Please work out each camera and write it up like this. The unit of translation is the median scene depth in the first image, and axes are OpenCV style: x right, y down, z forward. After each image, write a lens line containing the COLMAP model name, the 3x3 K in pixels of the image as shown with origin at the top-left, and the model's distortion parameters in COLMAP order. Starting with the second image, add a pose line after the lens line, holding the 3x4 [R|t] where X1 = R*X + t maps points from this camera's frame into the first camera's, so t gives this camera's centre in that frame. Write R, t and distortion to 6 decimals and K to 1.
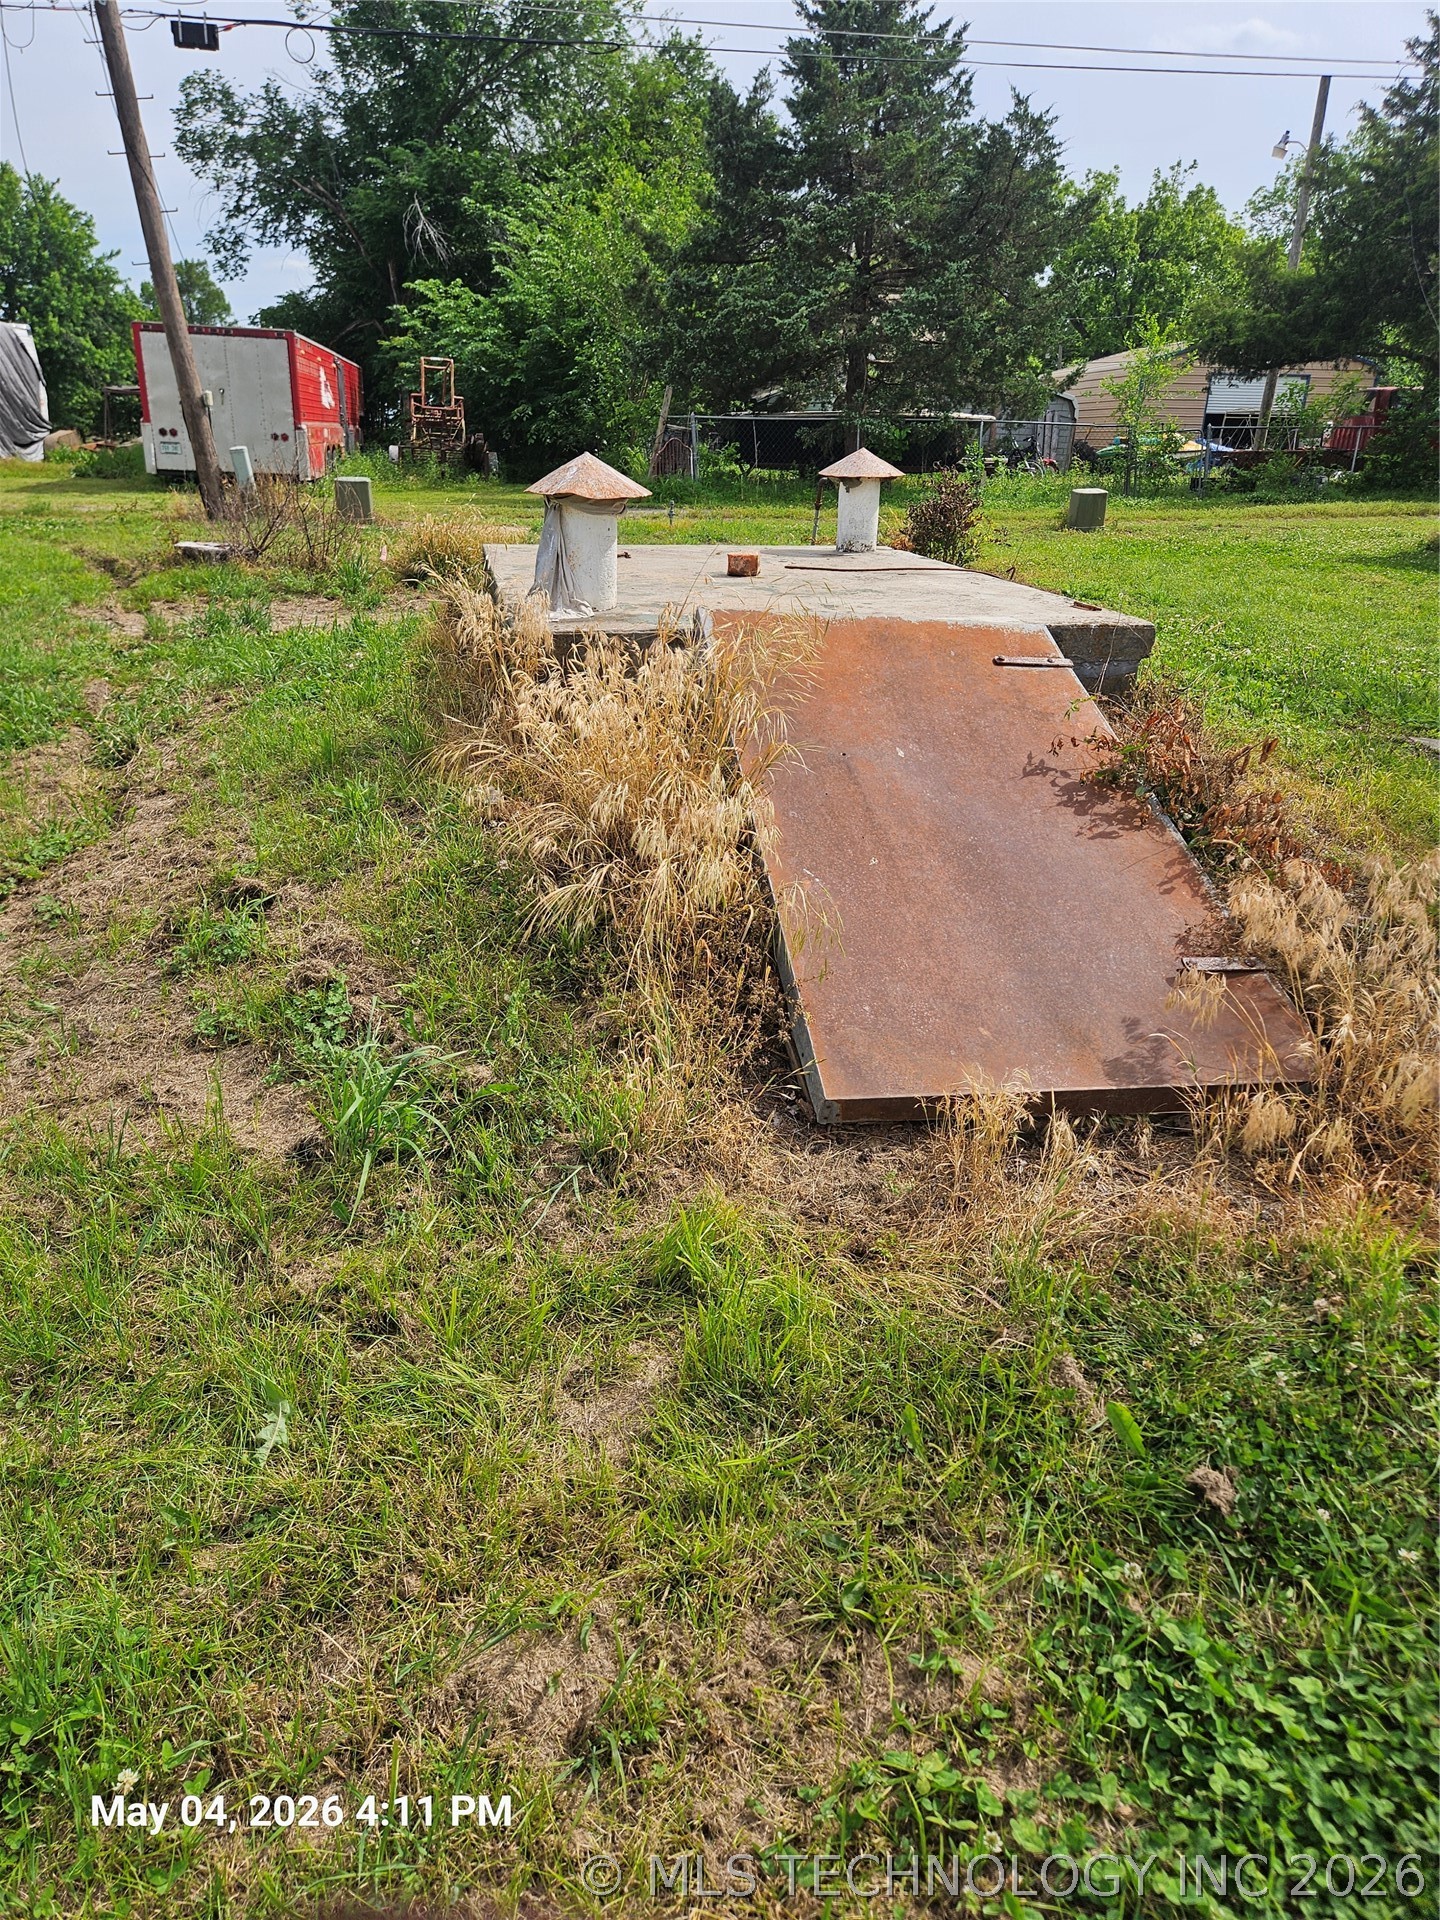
lens RADIAL K [[1274.0, 0, 719.3], [0, 1274.0, 982.7], [0, 0, 1]] dist [0.070793, -0.052482]
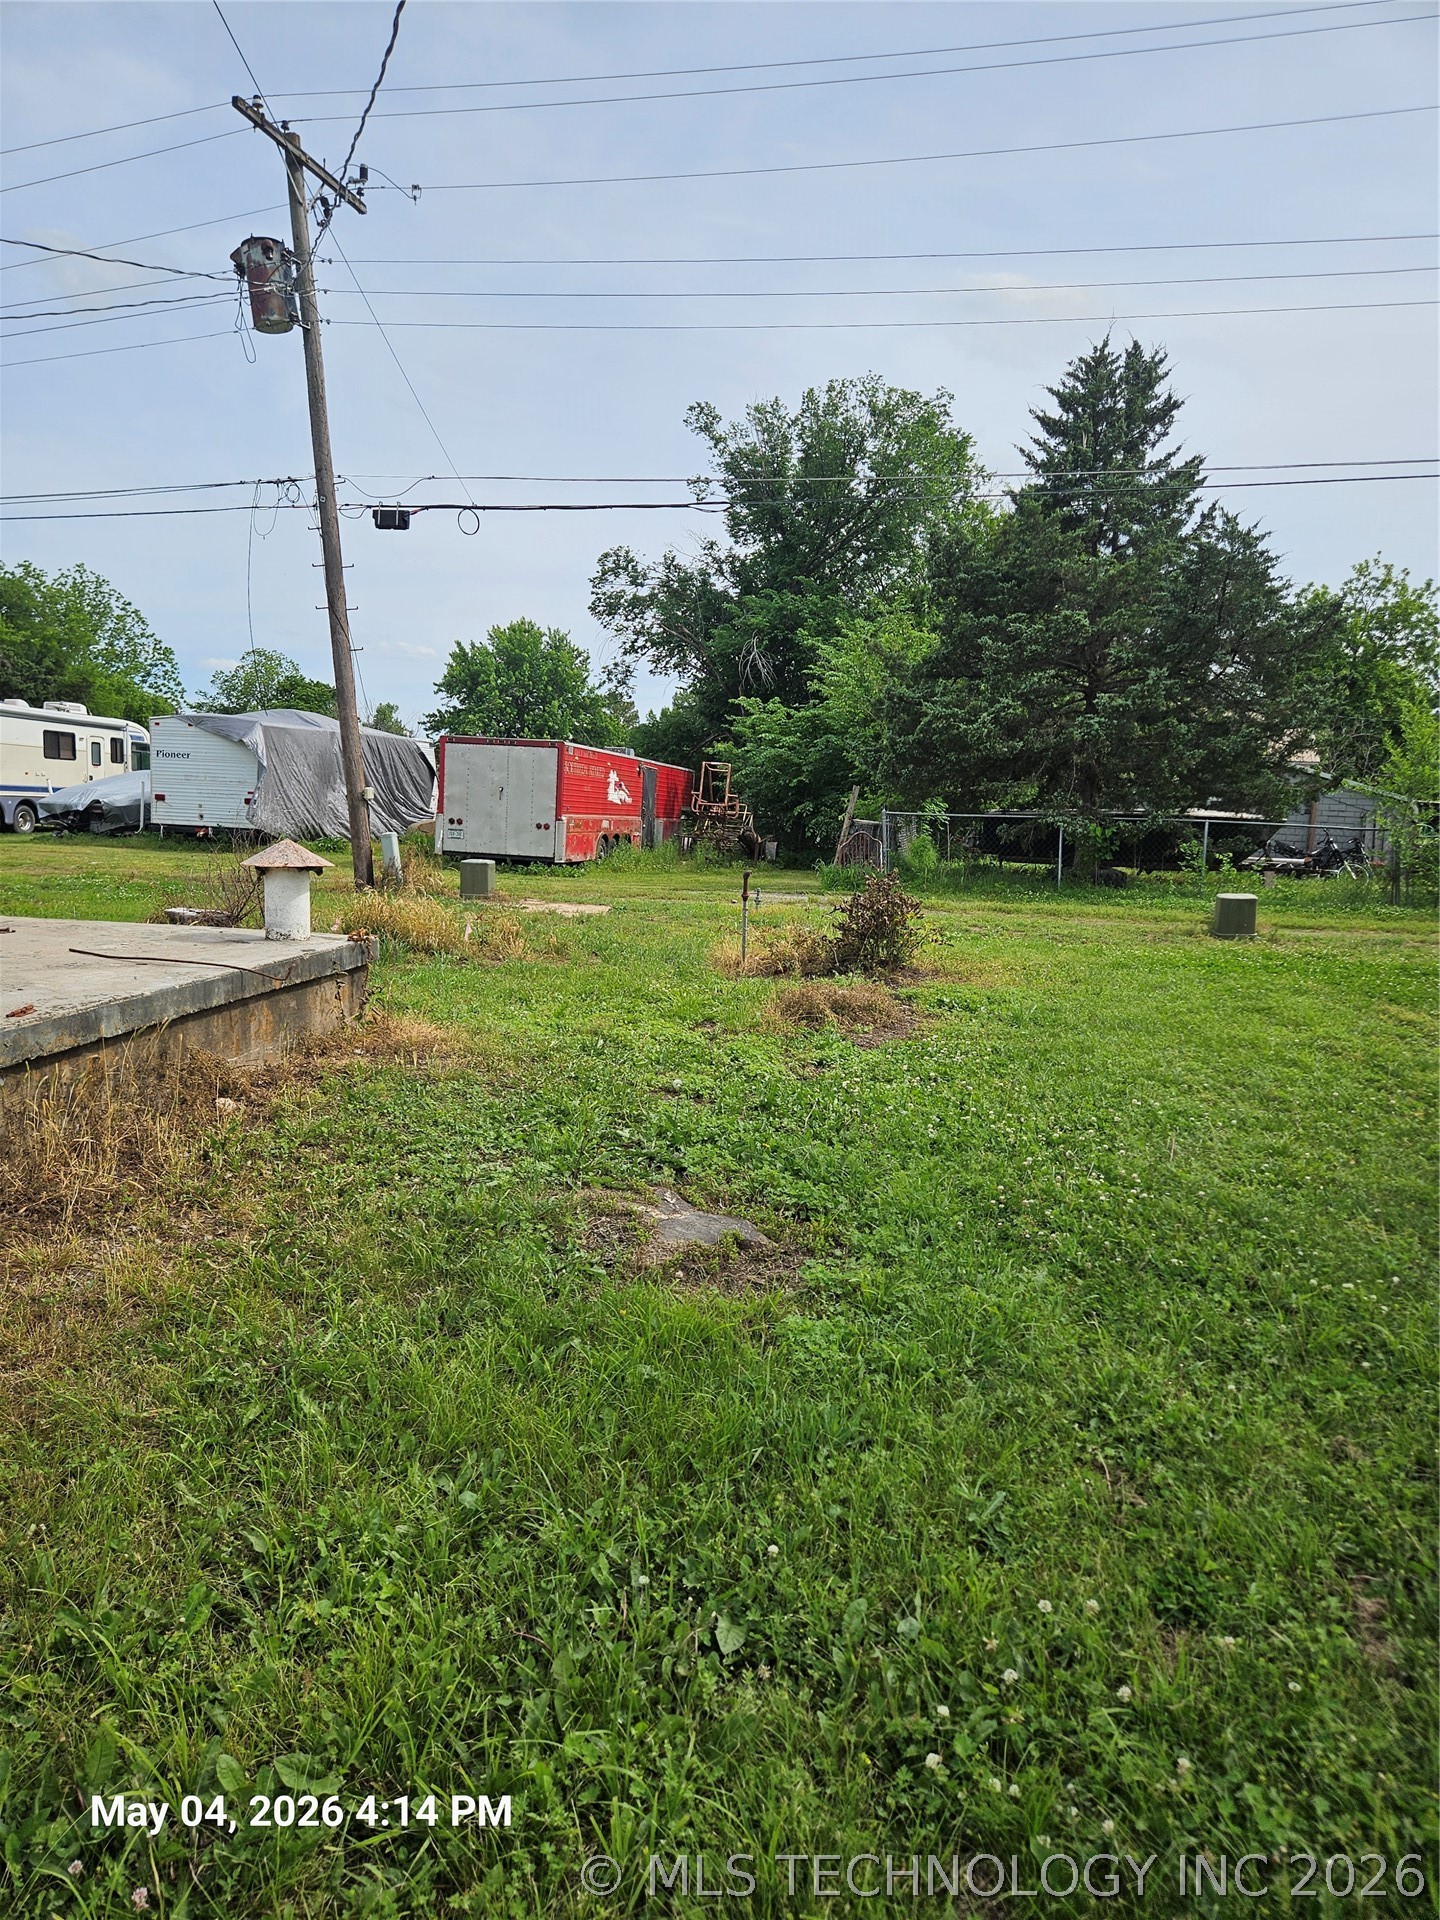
lens RADIAL K [[1274.0, 0, 719.3], [0, 1274.0, 982.7], [0, 0, 1]] dist [0.070793, -0.052482]
pose [[0.933593, 0.061445, -0.353027, 0.140158], [-0.155514, 0.957050, -0.244685, -0.031432], [0.322829, 0.283337, 0.903051, 0.062080]]
